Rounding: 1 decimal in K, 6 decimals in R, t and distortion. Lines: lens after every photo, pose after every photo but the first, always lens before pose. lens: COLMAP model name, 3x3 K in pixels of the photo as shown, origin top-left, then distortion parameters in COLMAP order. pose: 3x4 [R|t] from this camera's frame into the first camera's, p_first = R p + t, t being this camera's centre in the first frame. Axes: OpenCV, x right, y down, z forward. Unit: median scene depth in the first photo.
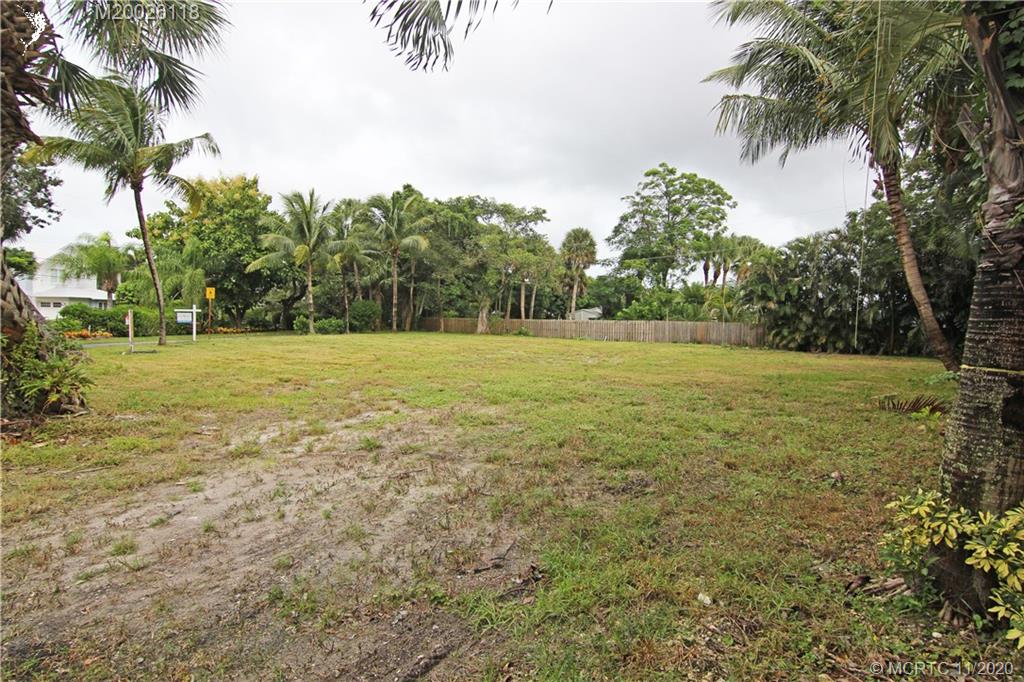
lens RADIAL K [[521.4, 0, 514.5], [0, 521.4, 345.1], [0, 0, 1]] dist [0.008729, -0.011740]
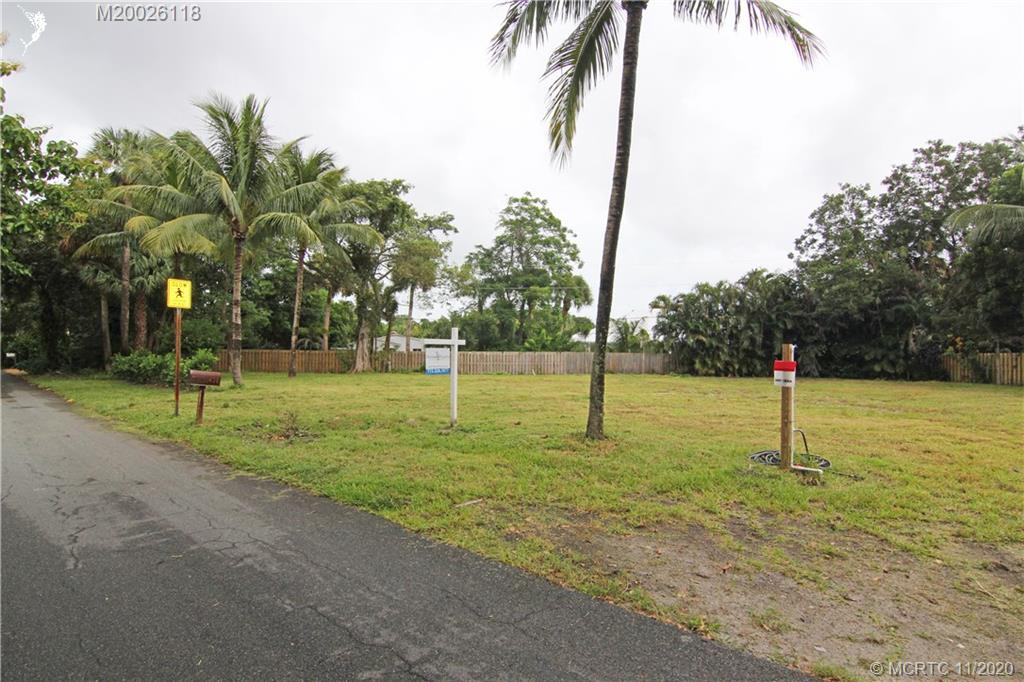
lens RADIAL K [[521.4, 0, 512.0], [0, 521.4, 338.5], [0, 0, 1]] dist [0.008729, -0.011740]
pose [[0.670461, 0.010421, 0.741872, -0.476016], [0.039992, 0.997940, -0.050161, -0.024733], [-0.740866, 0.063299, 0.668663, 0.388786]]
